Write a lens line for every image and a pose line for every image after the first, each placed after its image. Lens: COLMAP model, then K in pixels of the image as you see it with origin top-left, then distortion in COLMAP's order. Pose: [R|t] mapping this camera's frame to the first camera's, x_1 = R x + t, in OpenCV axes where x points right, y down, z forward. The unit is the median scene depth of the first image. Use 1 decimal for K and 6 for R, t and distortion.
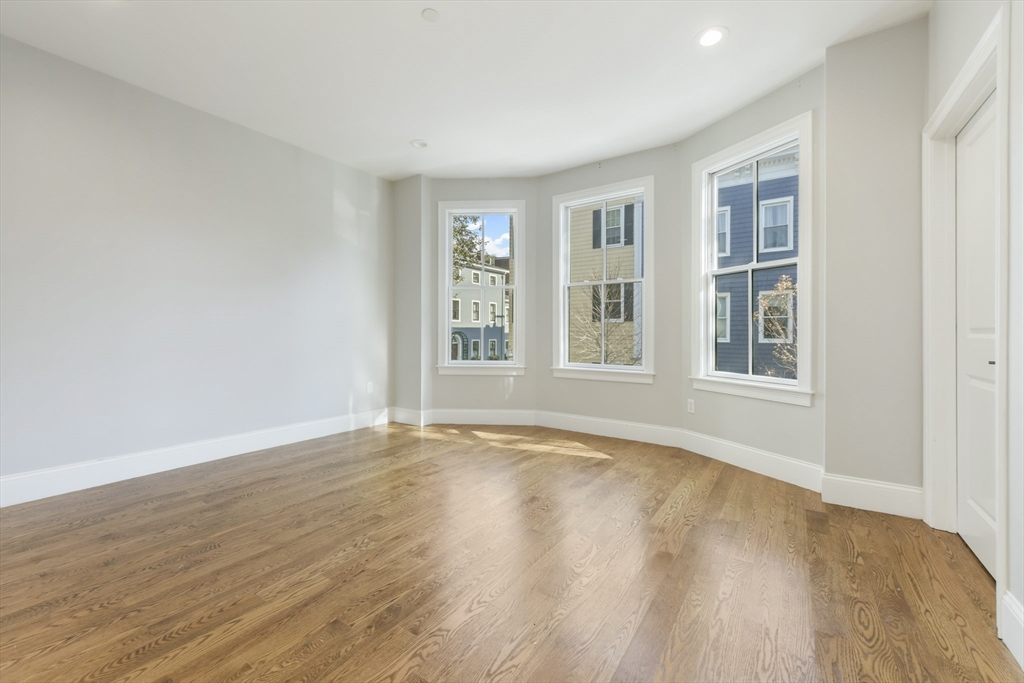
lens RADIAL K [[411.8, 0, 512.0], [0, 411.8, 332.1], [0, 0, 1]] dist [0.001581, 0.000129]
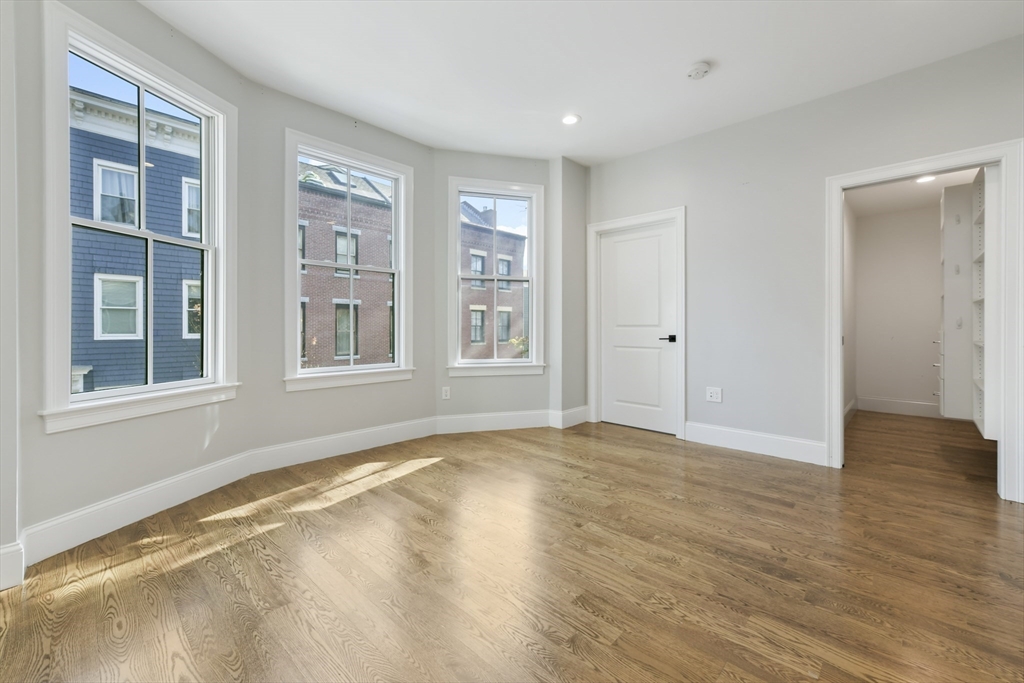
lens RADIAL K [[420.1, 0, 512.0], [0, 420.1, 328.8], [0, 0, 1]] dist [-0.000426, -0.000153]
pose [[0.161642, -0.004566, 0.986839, -0.884203], [-0.001036, 0.999988, 0.004796, 0.000276], [-0.986849, -0.001798, 0.161635, 0.865036]]
